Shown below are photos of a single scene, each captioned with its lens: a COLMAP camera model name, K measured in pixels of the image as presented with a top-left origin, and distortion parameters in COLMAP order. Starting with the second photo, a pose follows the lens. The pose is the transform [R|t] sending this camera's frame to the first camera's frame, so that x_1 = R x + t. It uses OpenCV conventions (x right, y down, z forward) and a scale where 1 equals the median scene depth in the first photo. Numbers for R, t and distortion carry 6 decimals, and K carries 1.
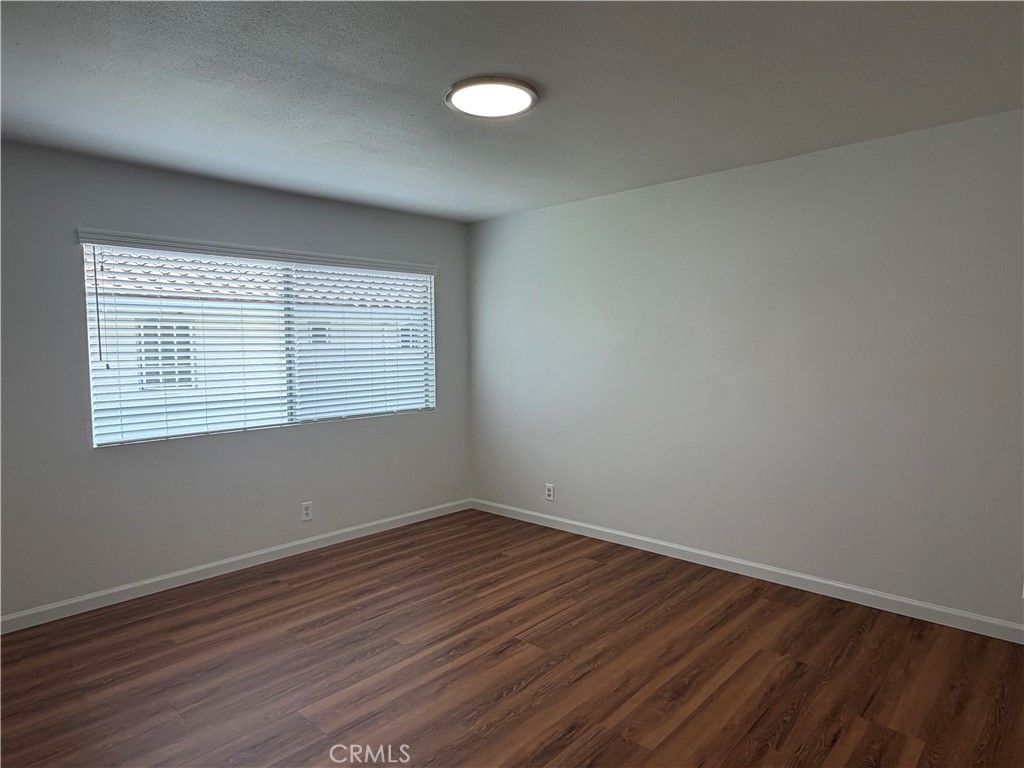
lens RADIAL K [[617.9, 0, 513.2], [0, 617.9, 384.3], [0, 0, 1]] dist [-0.002225, -0.000345]
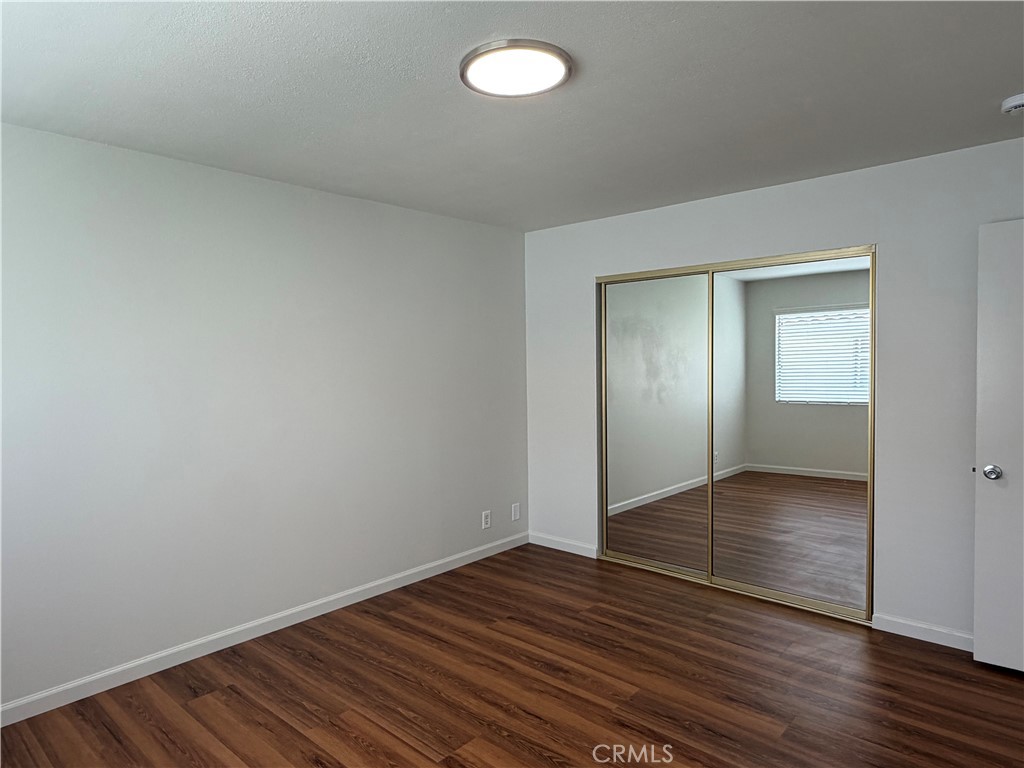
lens RADIAL K [[617.9, 0, 512.3], [0, 617.9, 384.5], [0, 0, 1]] dist [-0.002225, -0.000345]
pose [[-0.015576, -0.026146, 0.999537, -0.704439], [0.079012, 0.996500, 0.027298, -0.058336], [-0.996752, 0.079401, -0.013455, 0.848023]]
